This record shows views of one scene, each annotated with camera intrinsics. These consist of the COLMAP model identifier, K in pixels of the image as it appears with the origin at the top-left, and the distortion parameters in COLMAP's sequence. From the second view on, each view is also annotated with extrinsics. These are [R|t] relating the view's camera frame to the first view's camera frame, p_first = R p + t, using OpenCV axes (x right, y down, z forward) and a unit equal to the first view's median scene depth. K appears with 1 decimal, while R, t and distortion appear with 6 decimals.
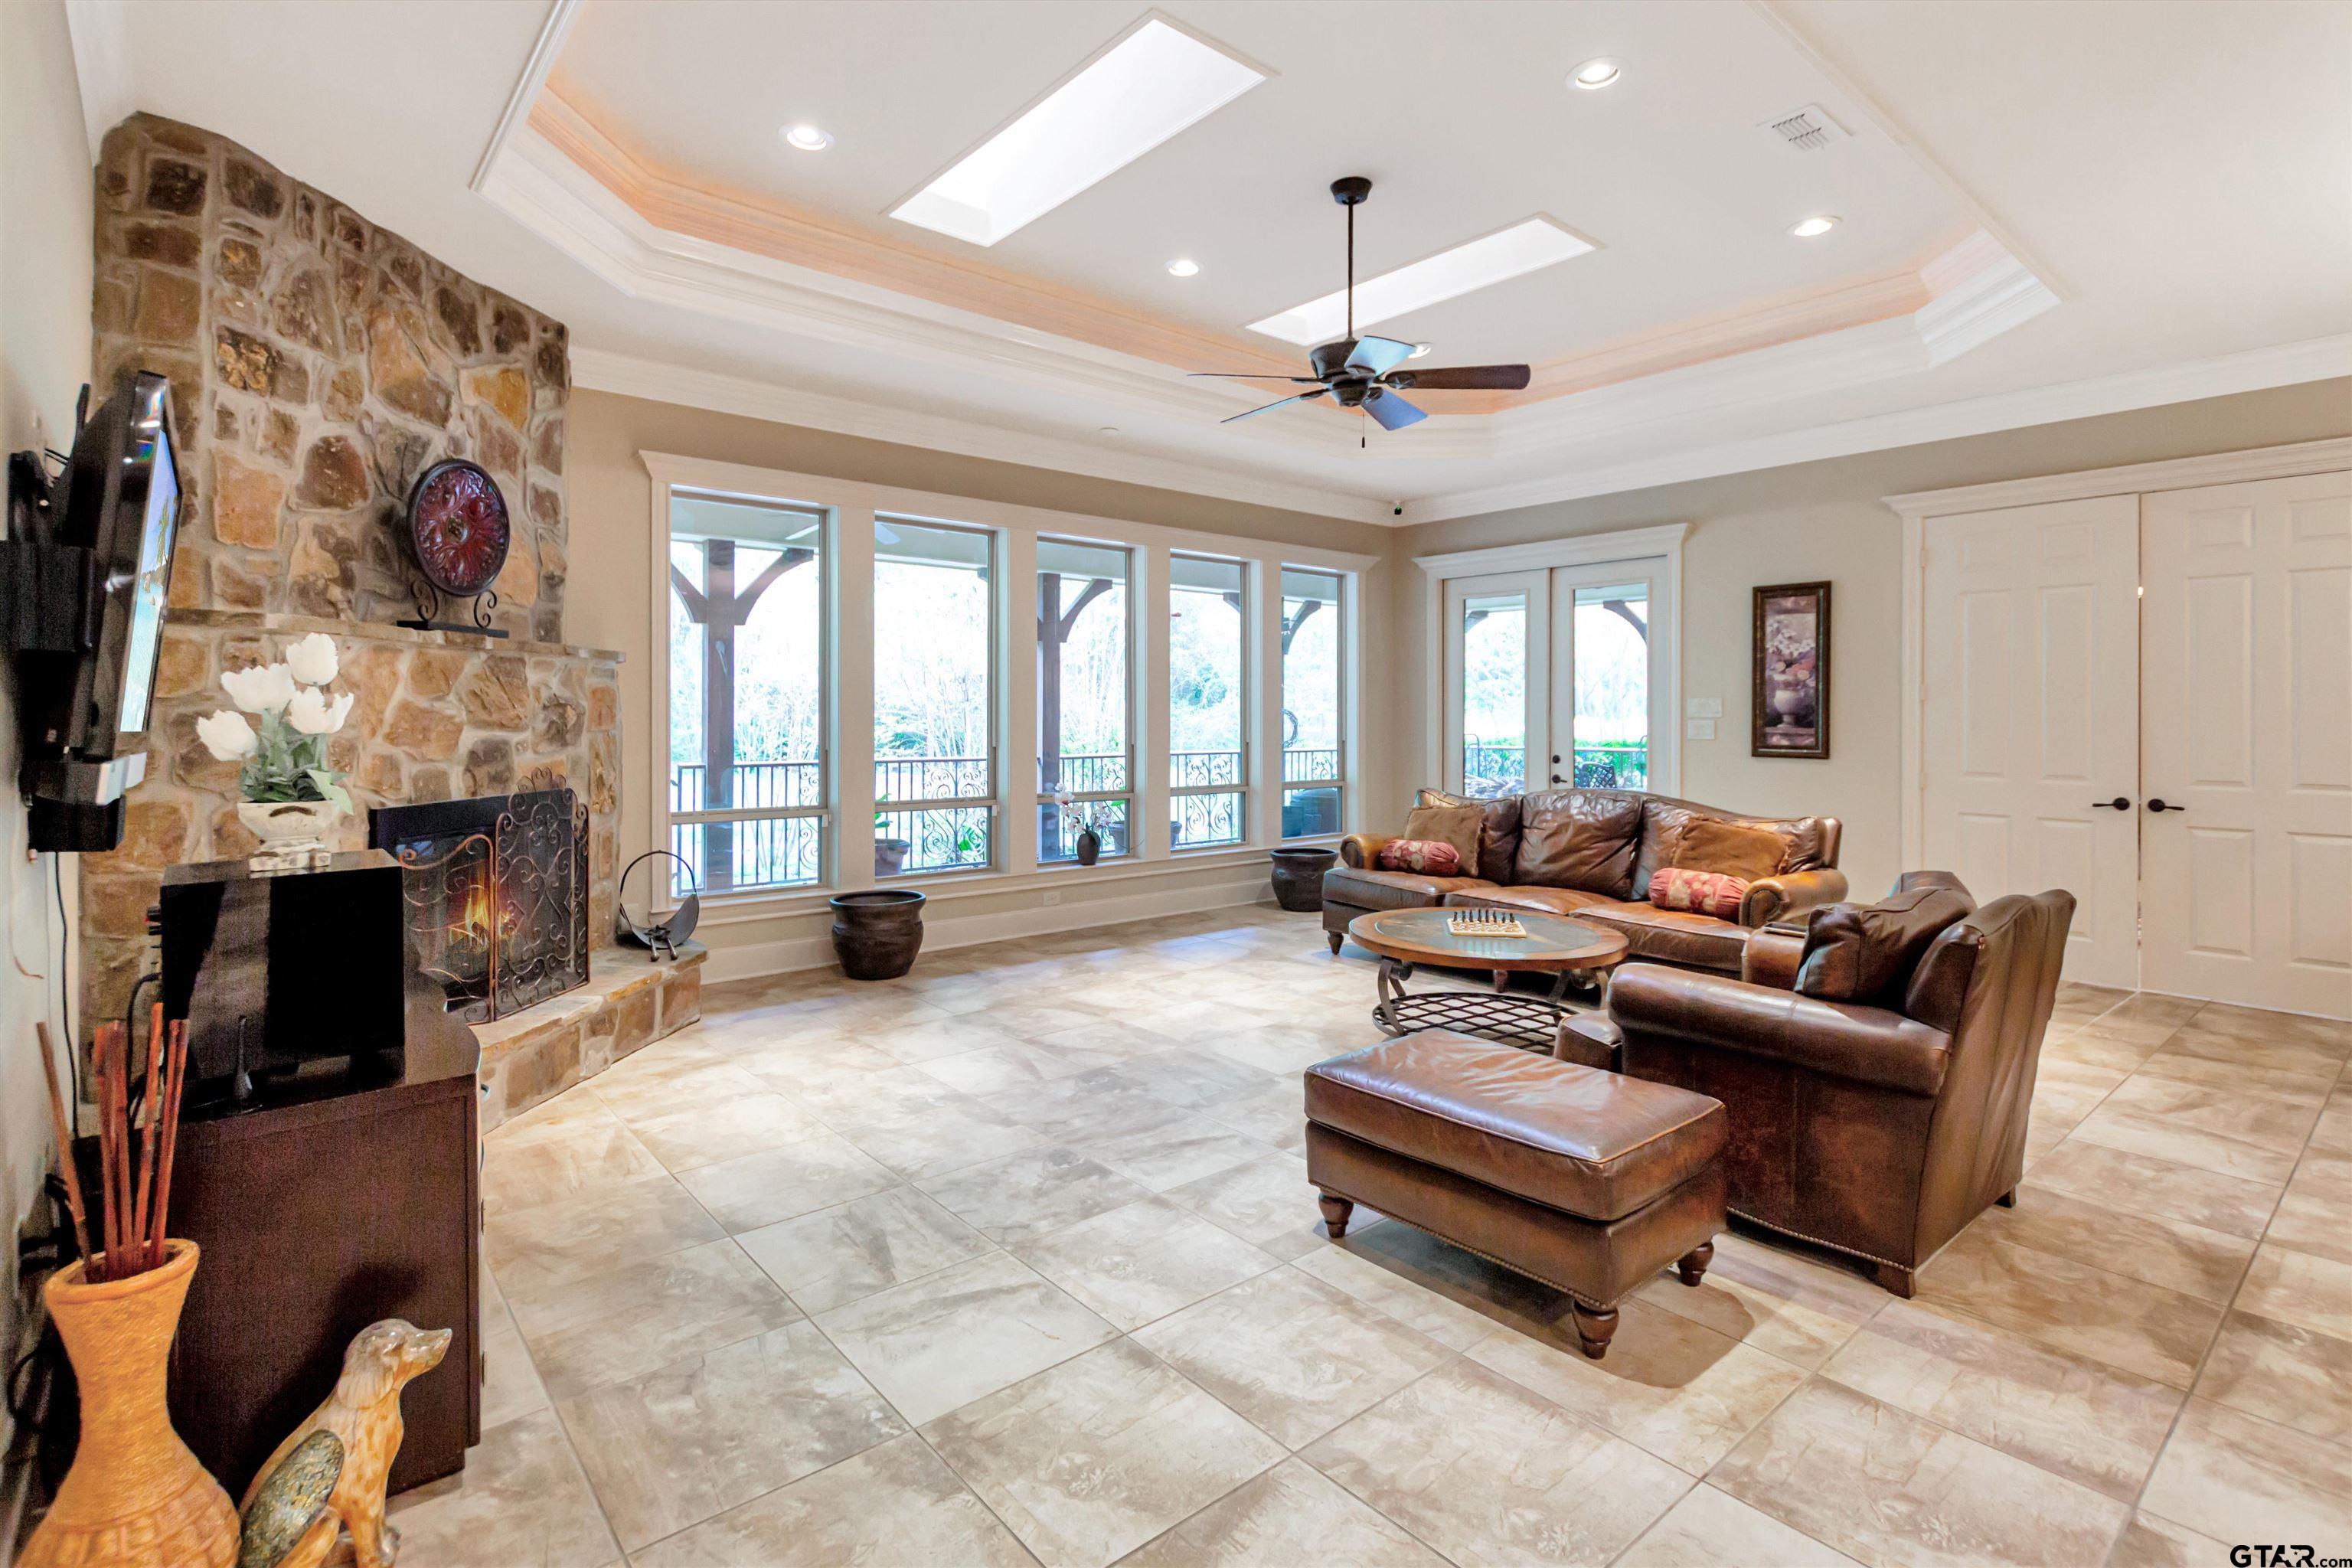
lens RADIAL K [[1119.0, 0, 1129.1], [0, 1119.0, 727.2], [0, 0, 1]] dist [-0.003747, 0.002228]
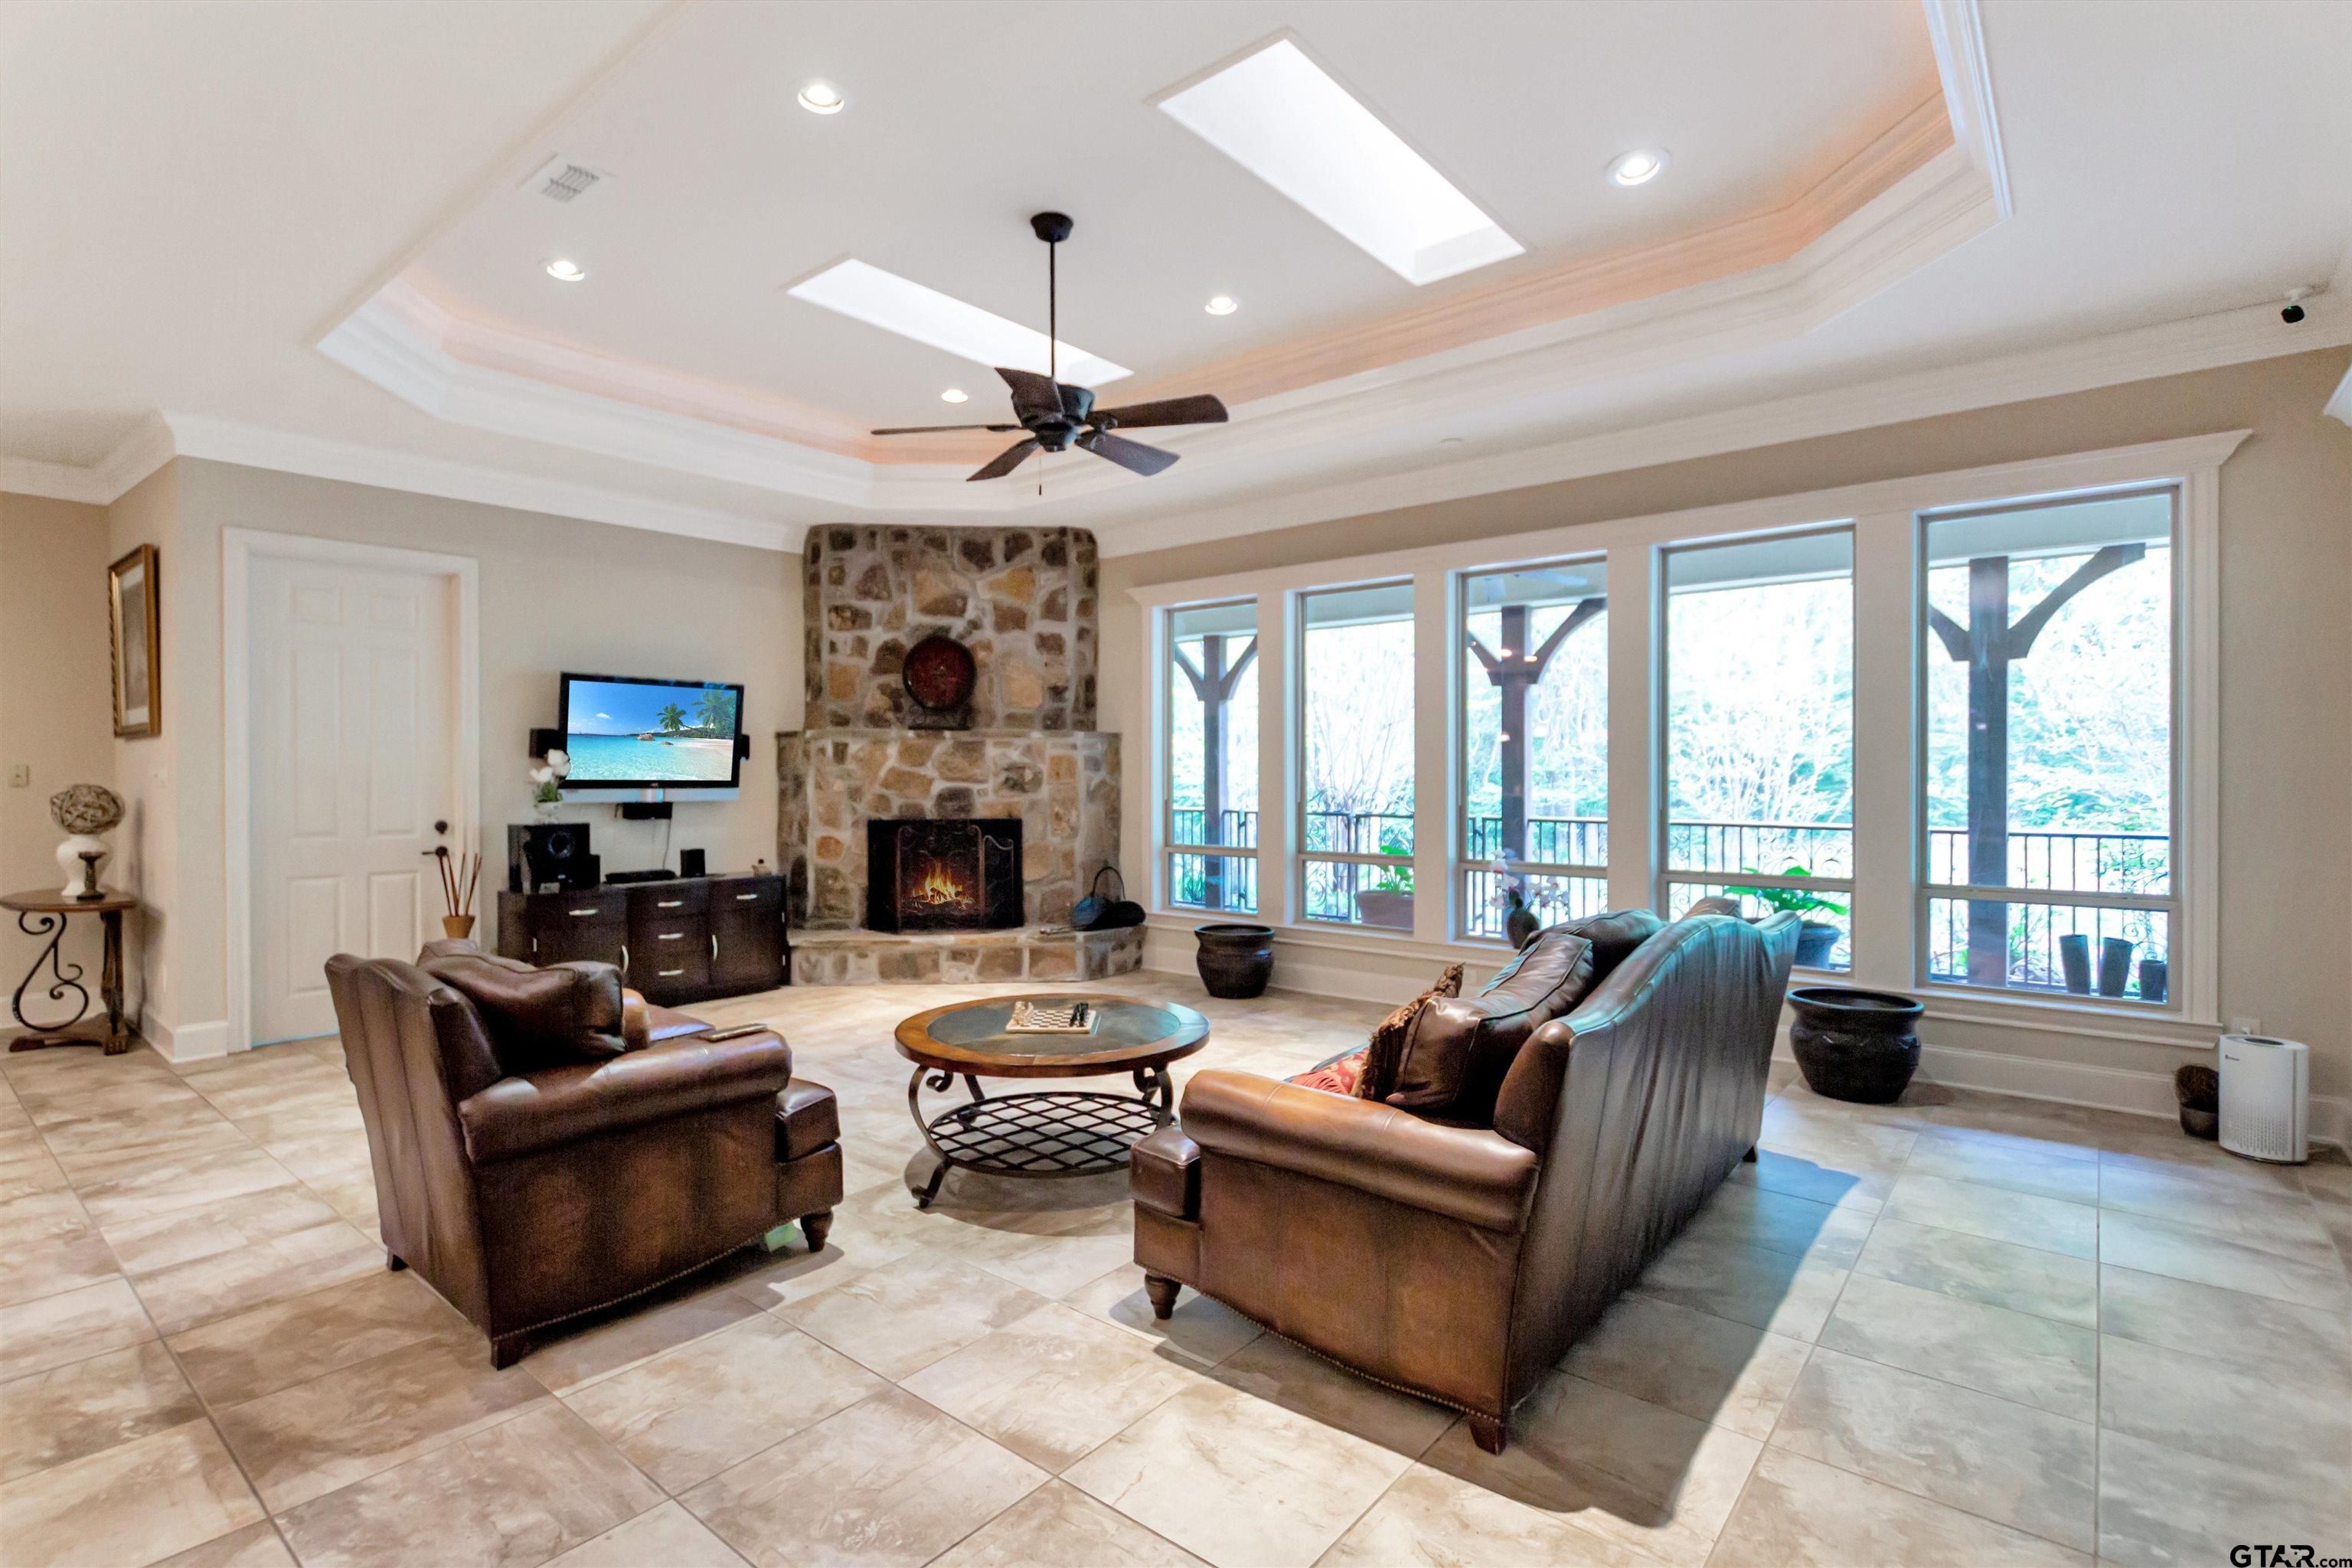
lens RADIAL K [[1119.0, 0, 1173.6], [0, 1119.0, 780.0], [0, 0, 1]] dist [-0.003747, 0.002228]
pose [[0.196824, 0.004793, -0.980427, 1.362291], [-0.006787, 0.999971, 0.003526, -0.010628], [0.980415, 0.005960, 0.196851, 1.063847]]
